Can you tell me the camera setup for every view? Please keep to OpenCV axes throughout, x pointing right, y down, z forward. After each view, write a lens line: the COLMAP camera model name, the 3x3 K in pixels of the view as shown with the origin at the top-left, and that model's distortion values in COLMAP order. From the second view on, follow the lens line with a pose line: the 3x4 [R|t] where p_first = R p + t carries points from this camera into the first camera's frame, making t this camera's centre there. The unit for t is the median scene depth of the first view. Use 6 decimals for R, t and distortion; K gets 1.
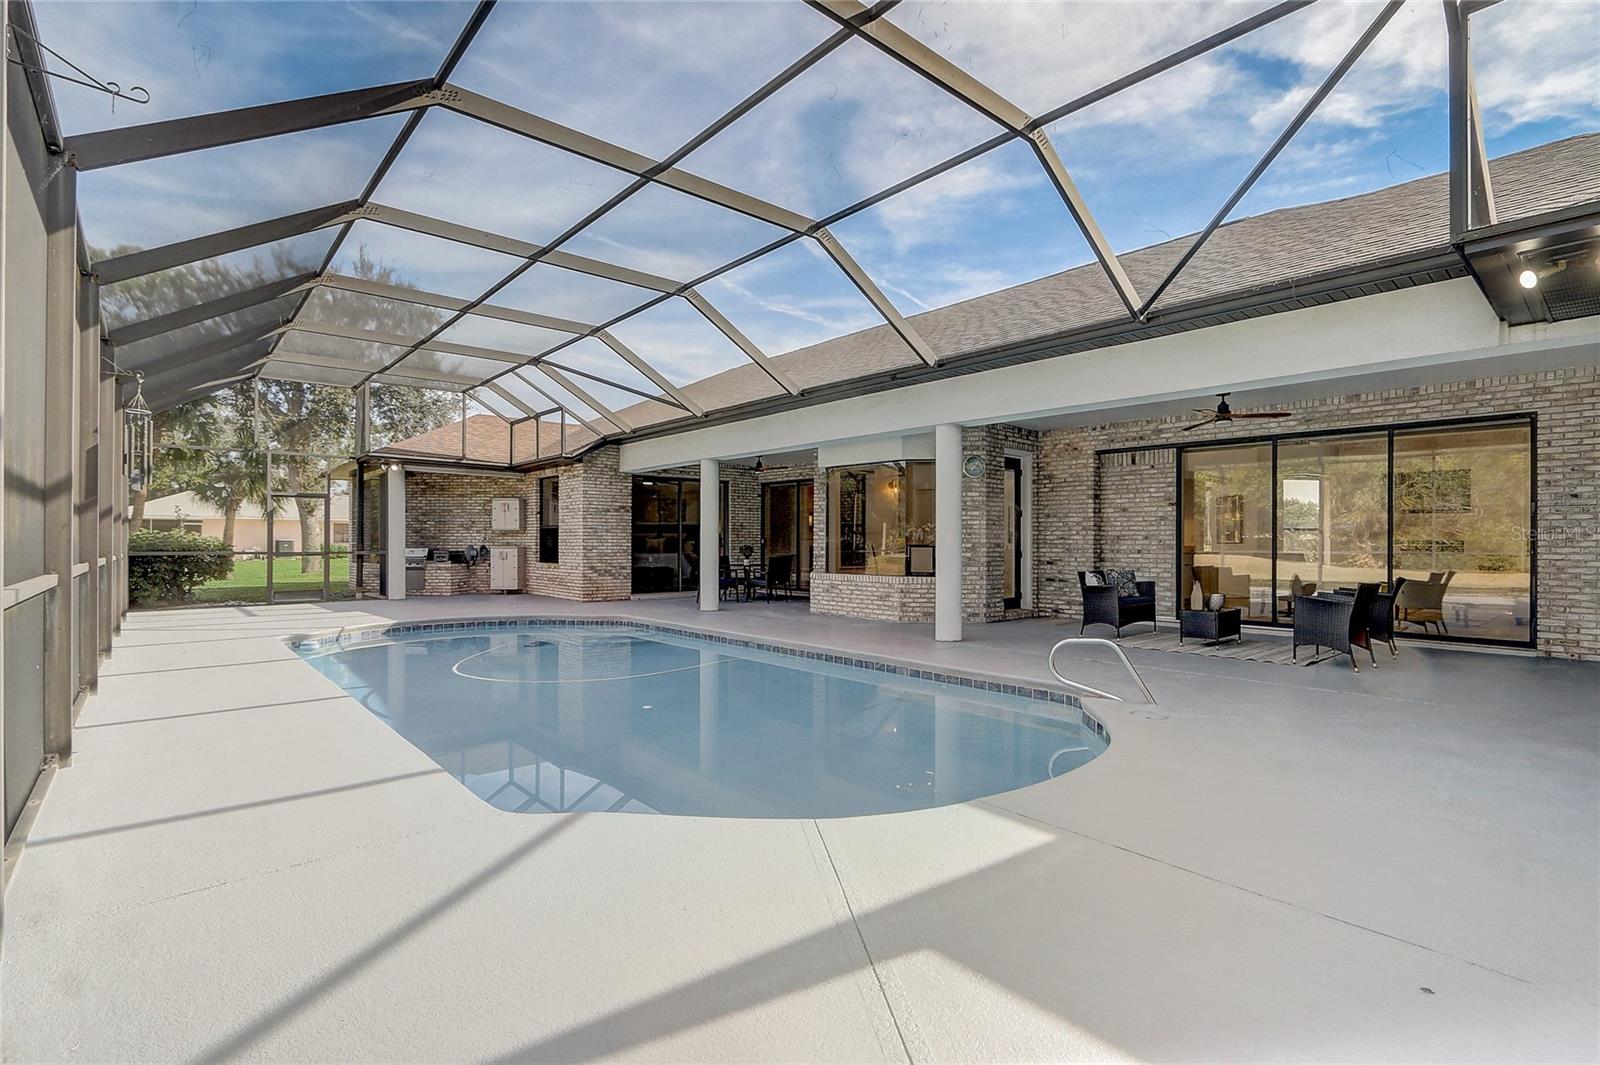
lens RADIAL K [[753.3, 0, 795.3], [0, 753.3, 533.7], [0, 0, 1]] dist [-0.020832, 0.004350]
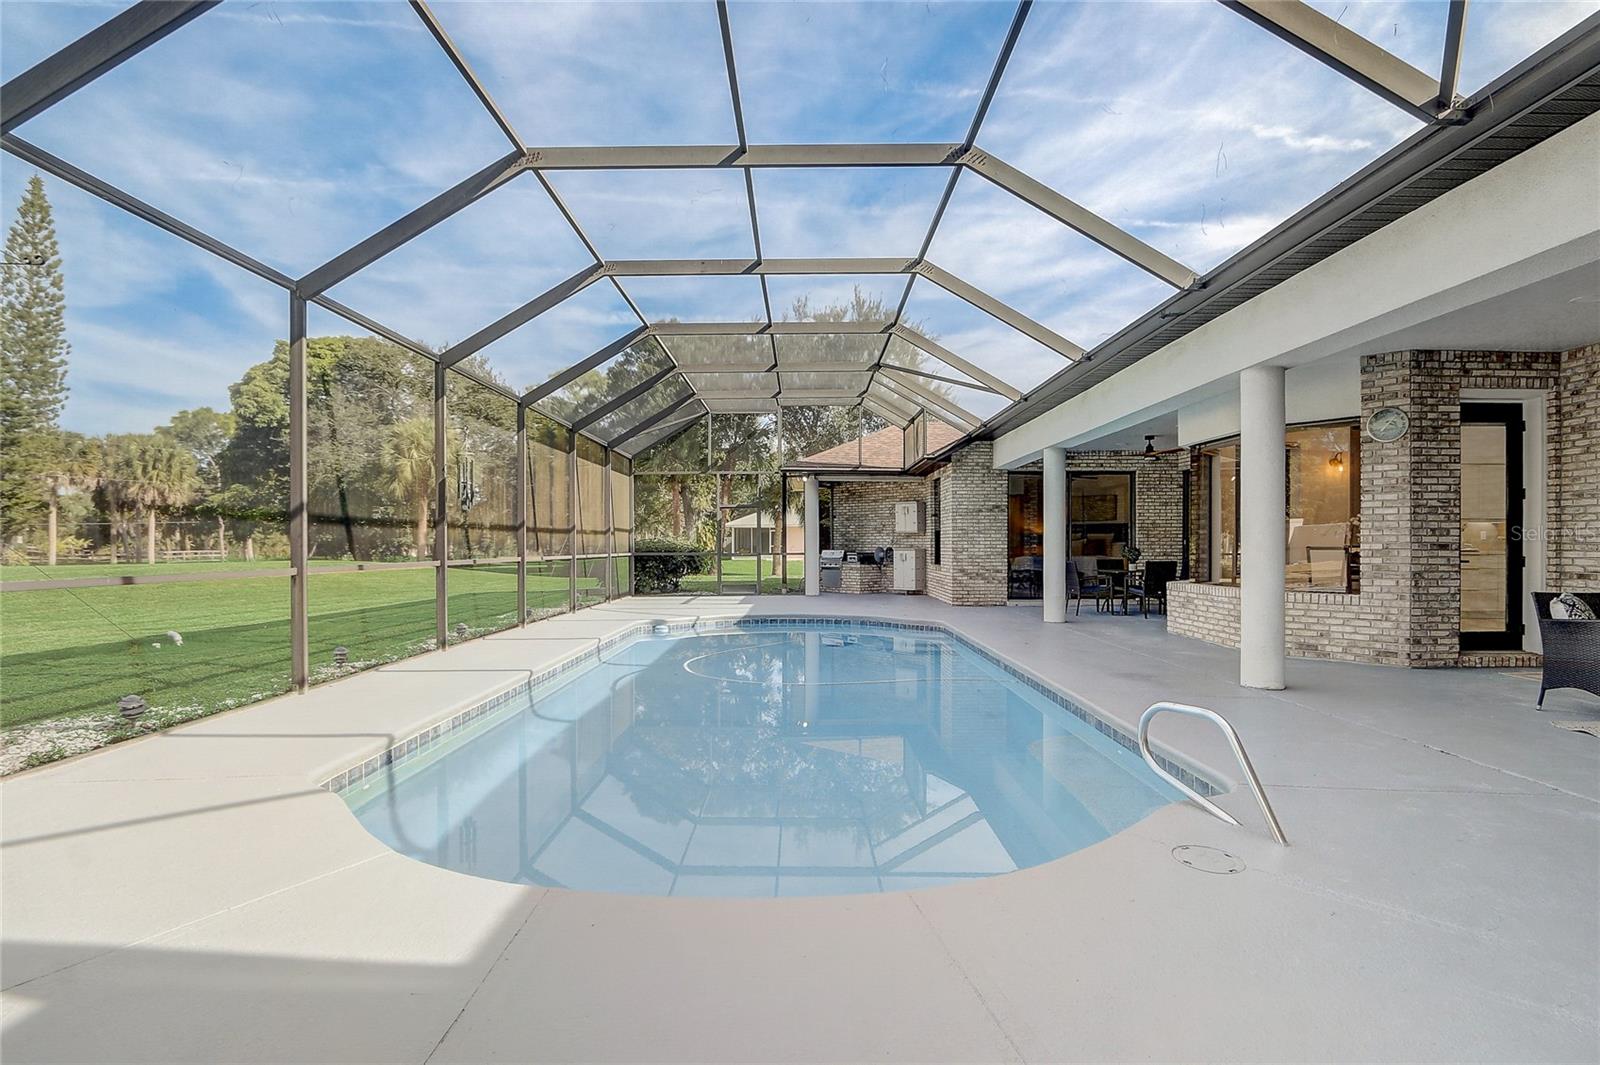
lens RADIAL K [[753.3, 0, 798.9], [0, 753.3, 547.0], [0, 0, 1]] dist [-0.020832, 0.004350]
pose [[0.753578, -0.001902, -0.657356, 0.277662], [0.011877, 0.999872, 0.010723, 0.003108], [0.657251, -0.015888, 0.753504, 0.184916]]
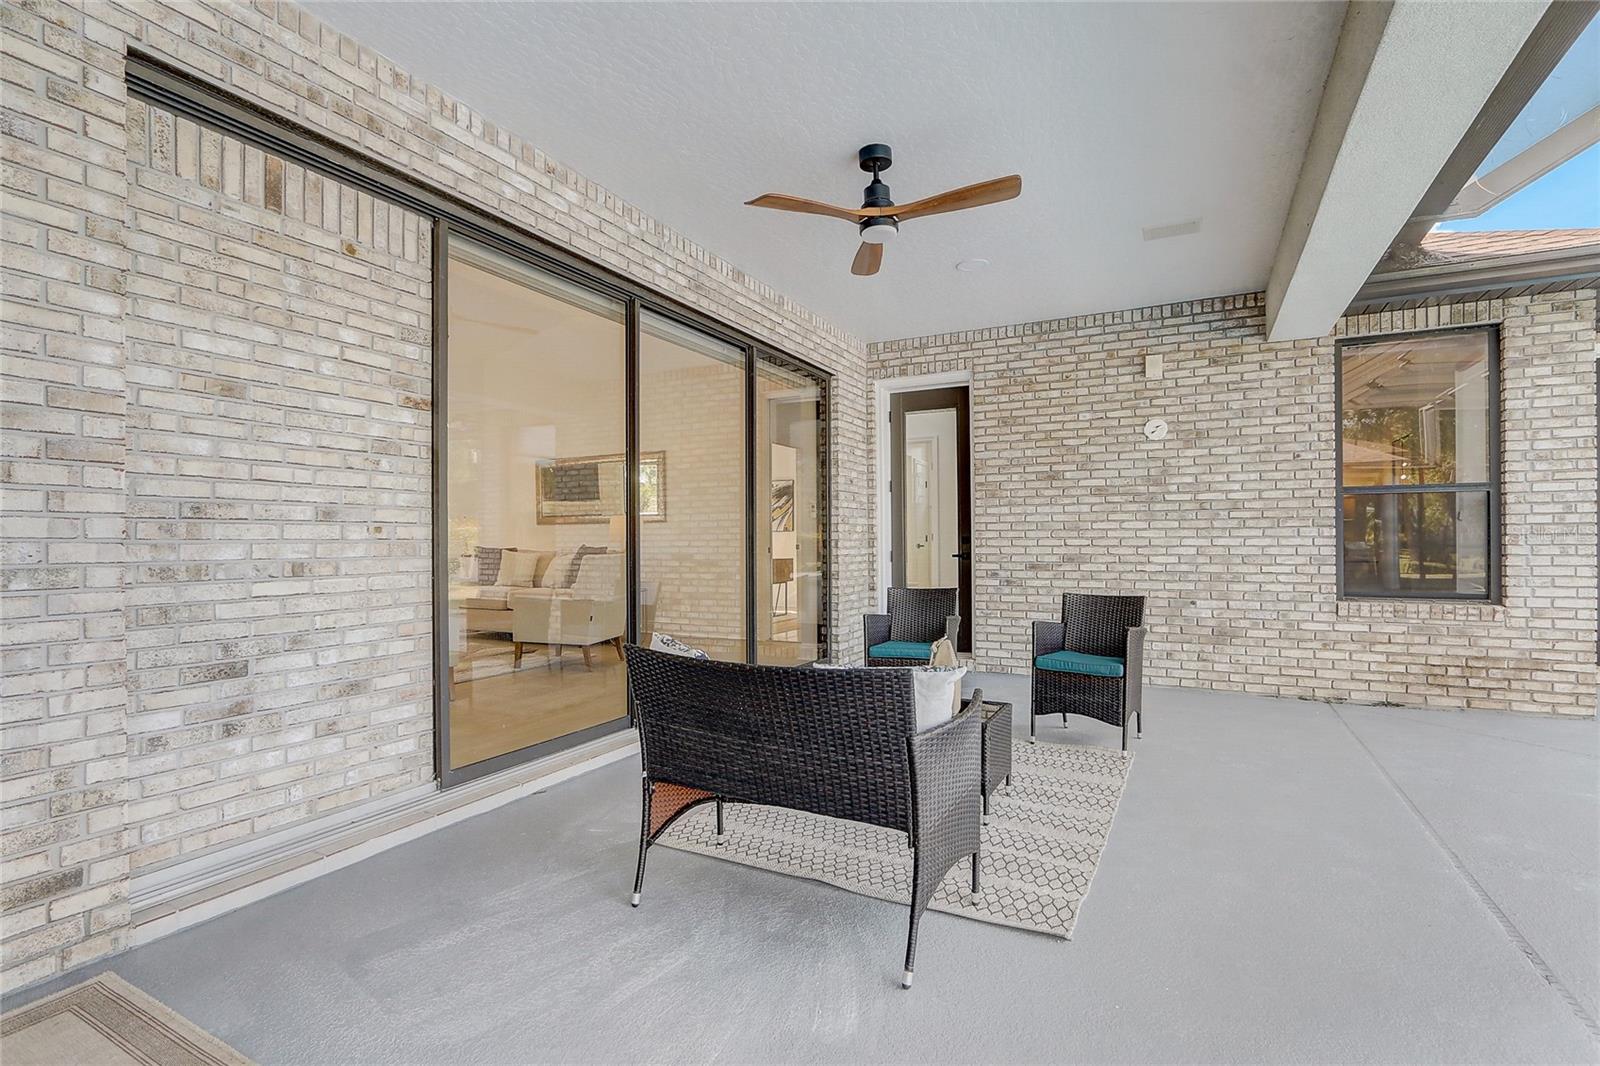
lens RADIAL K [[753.3, 0, 801.3], [0, 753.3, 537.3], [0, 0, 1]] dist [-0.020832, 0.004350]
pose [[-0.362142, 0.004726, 0.932111, 0.169233], [-0.005620, 0.999958, -0.007253, 0.013996], [-0.932106, -0.007865, -0.362100, 0.935137]]
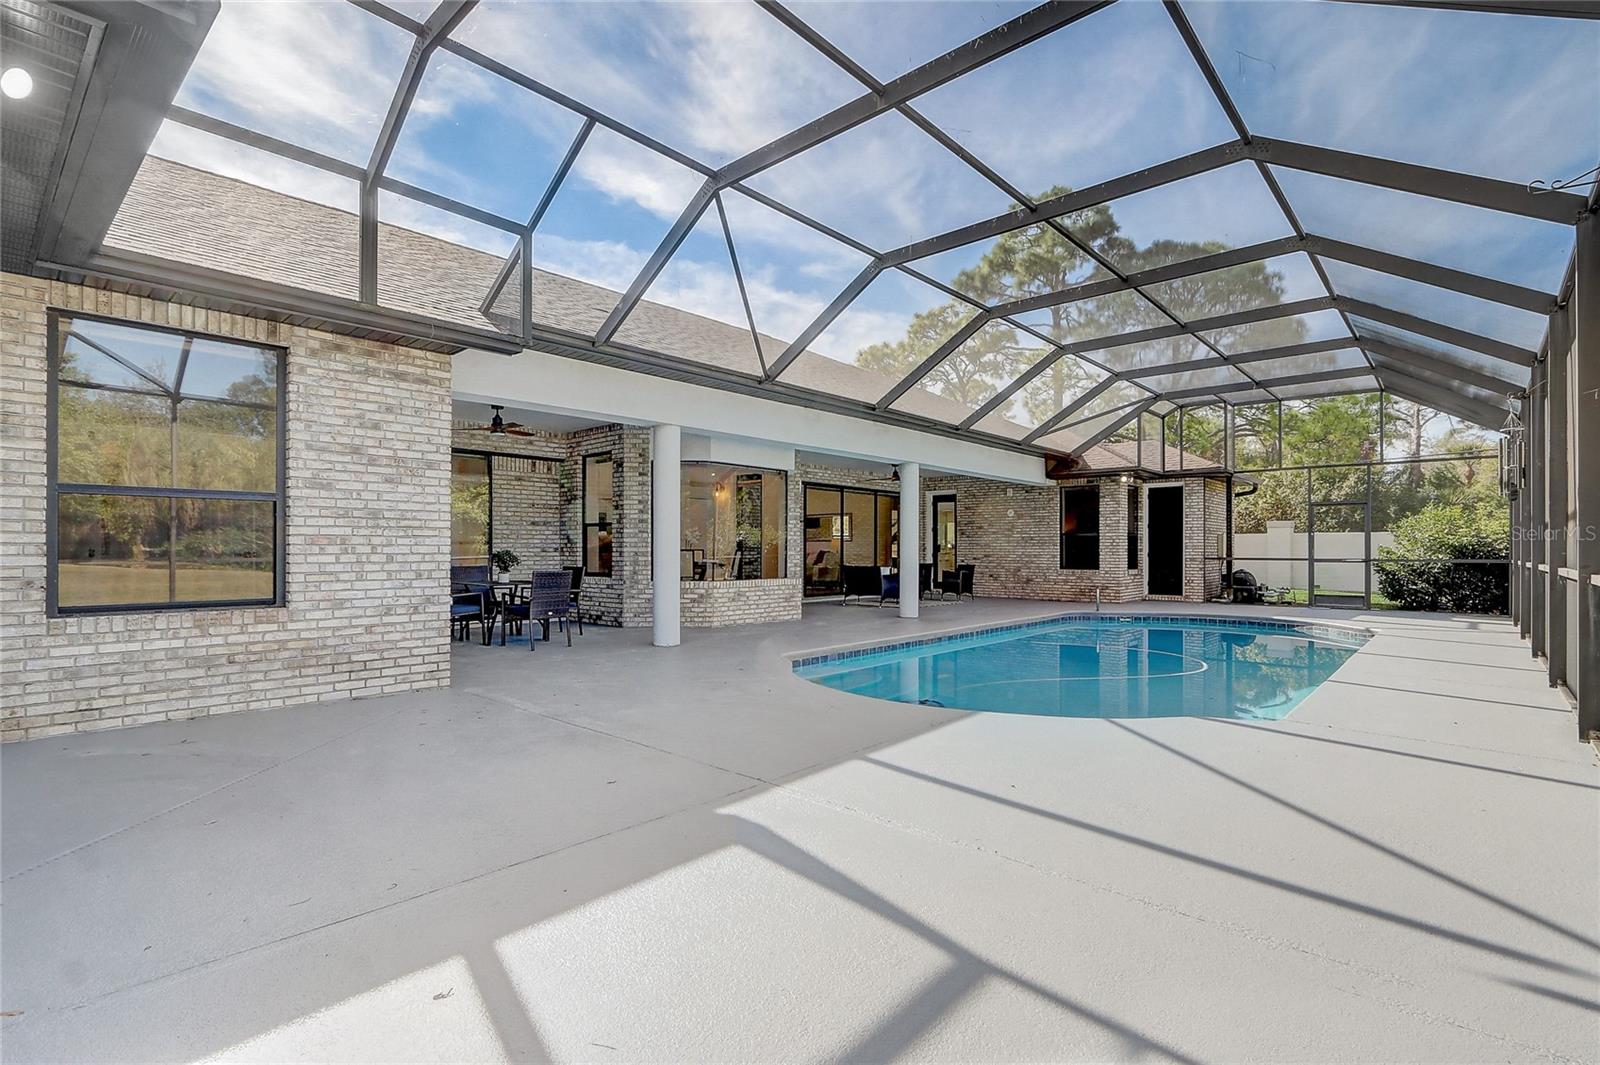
lens RADIAL K [[753.3, 0, 799.9], [0, 753.3, 544.4], [0, 0, 1]] dist [-0.020832, 0.004350]
pose [[-0.112532, 0.002840, 0.993644, -0.972080], [-0.013347, 0.999901, -0.004370, 0.012445], [-0.993558, -0.013754, -0.112483, 1.136919]]
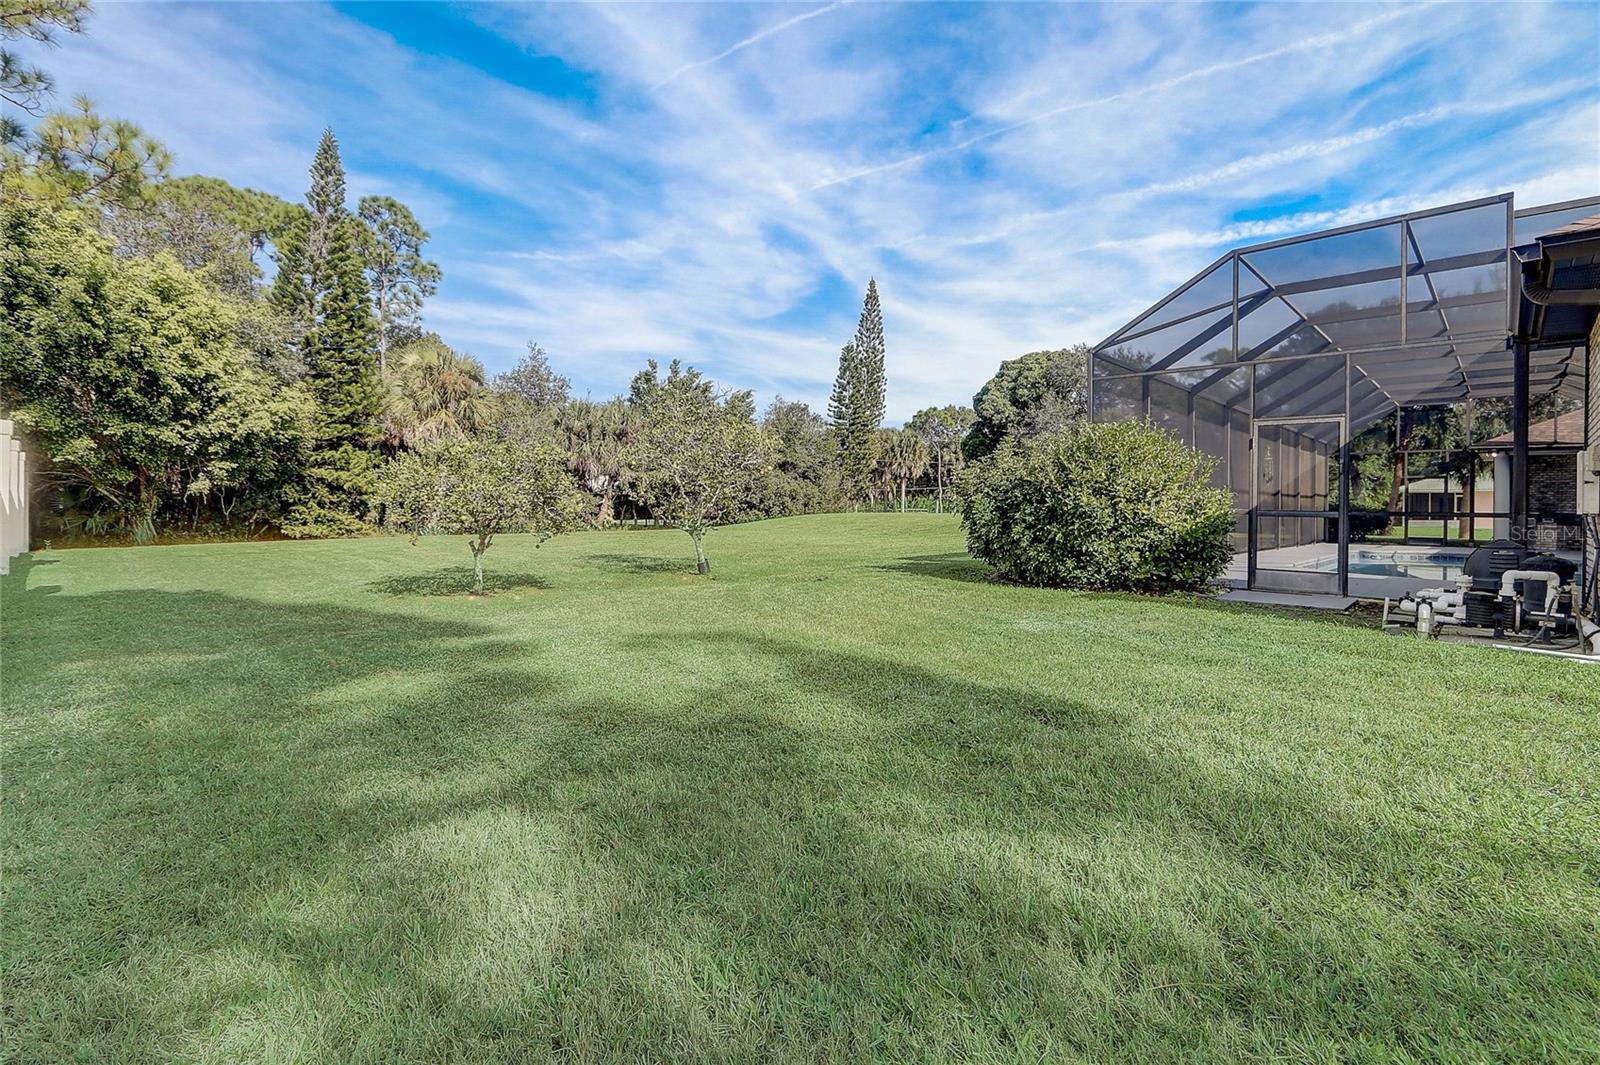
lens RADIAL K [[753.3, 0, 796.6], [0, 753.3, 503.1], [0, 0, 1]] dist [-0.020832, 0.004350]
pose [[0.089588, -0.004319, -0.995970, 1.010400], [0.001934, 0.999989, -0.004162, 0.010191], [0.995977, -0.001554, 0.089596, -0.599697]]
